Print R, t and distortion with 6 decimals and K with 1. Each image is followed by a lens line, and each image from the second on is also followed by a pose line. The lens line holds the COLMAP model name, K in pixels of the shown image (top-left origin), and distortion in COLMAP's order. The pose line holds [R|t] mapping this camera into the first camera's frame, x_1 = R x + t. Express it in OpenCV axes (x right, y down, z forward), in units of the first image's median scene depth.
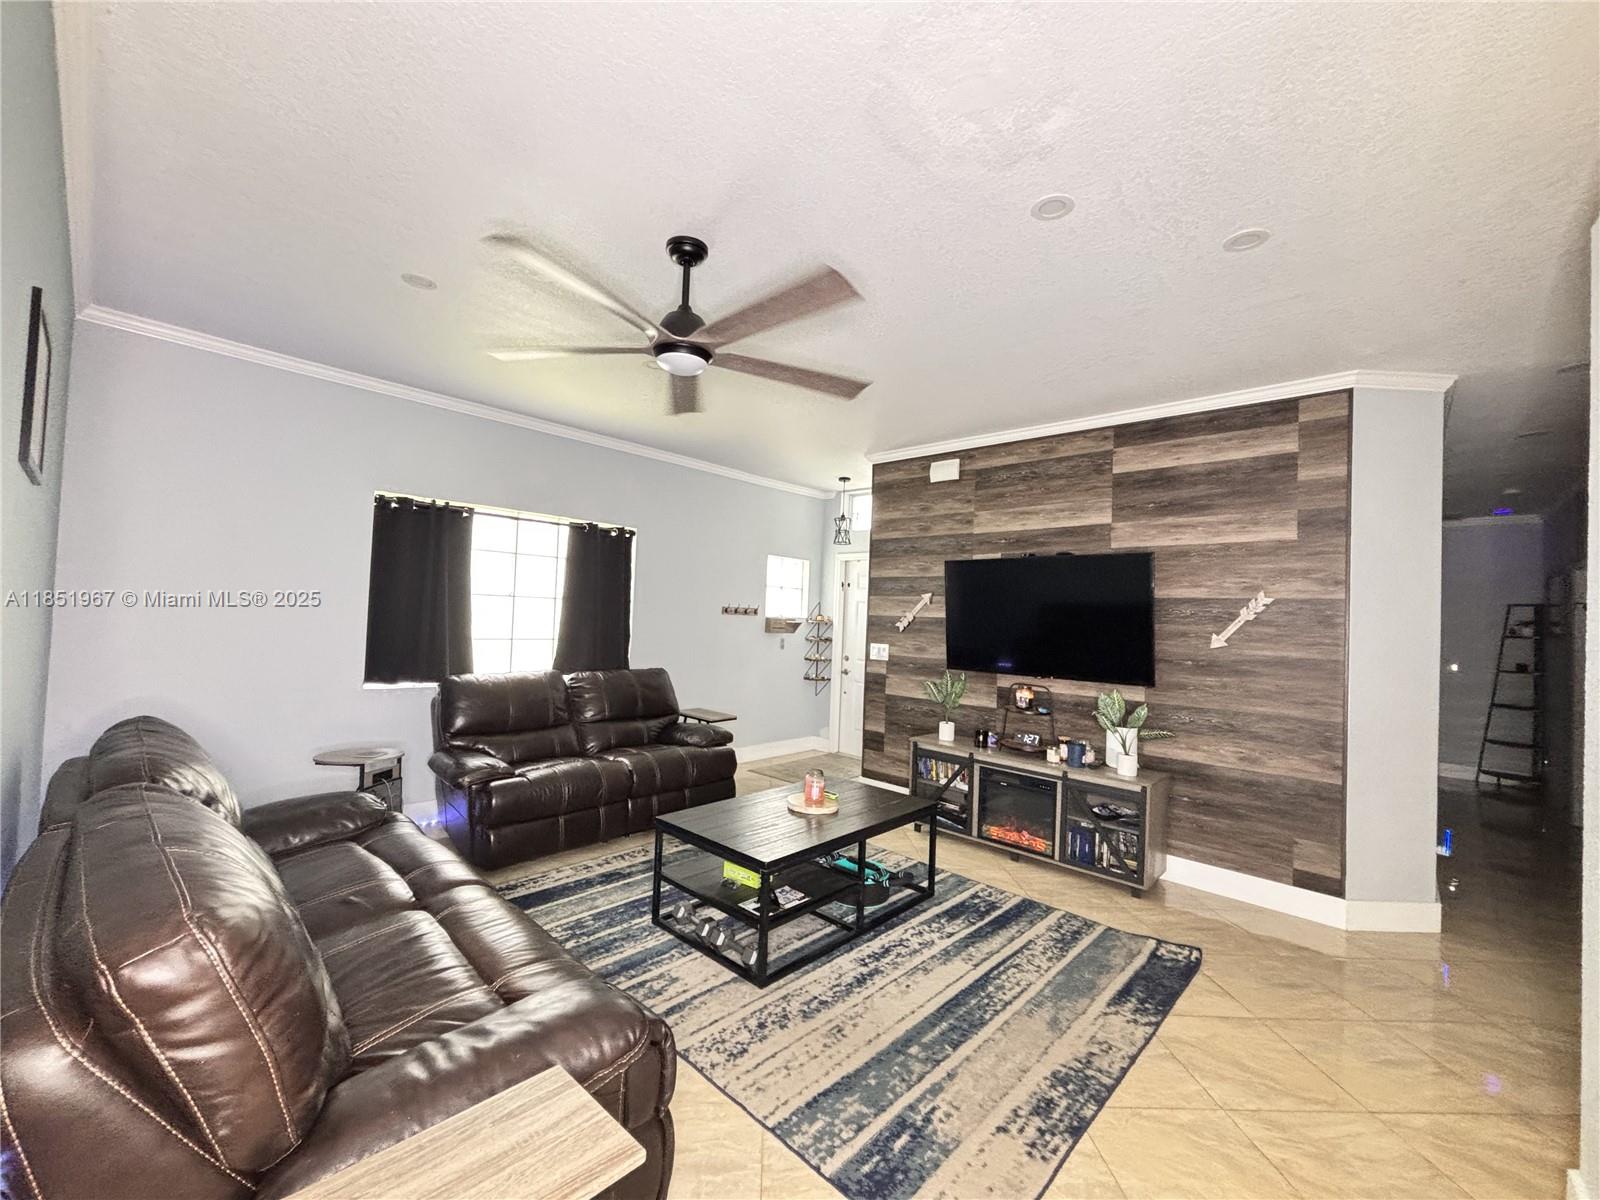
lens RADIAL K [[651.9, 0, 791.3], [0, 651.9, 598.6], [0, 0, 1]] dist [-0.005041, 0.000215]
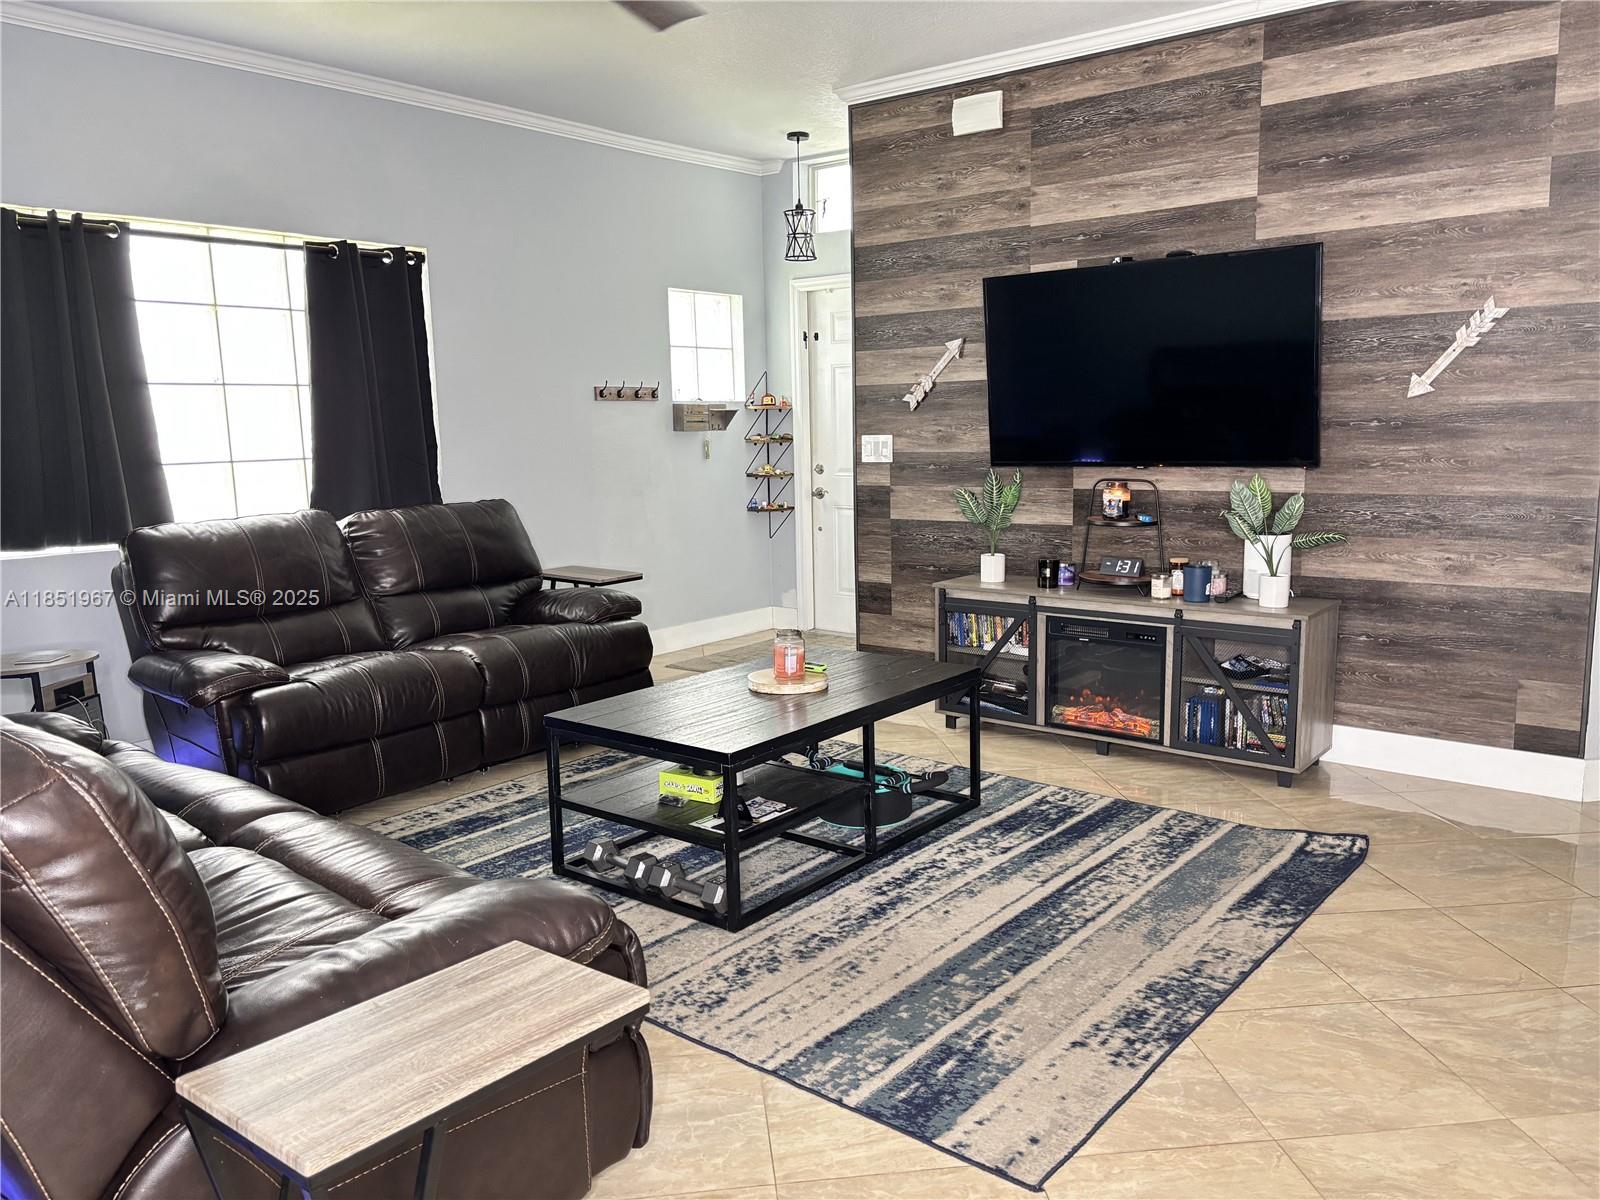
lens RADIAL K [[1228.9, 0, 802.9], [0, 1228.9, 607.7], [0, 0, 1]] dist [0.048448, -0.048567]
pose [[0.994735, -0.071870, 0.073057, -0.031970], [0.057343, 0.981168, 0.184450, 0.022209], [-0.084937, -0.179290, 0.980123, -0.149820]]
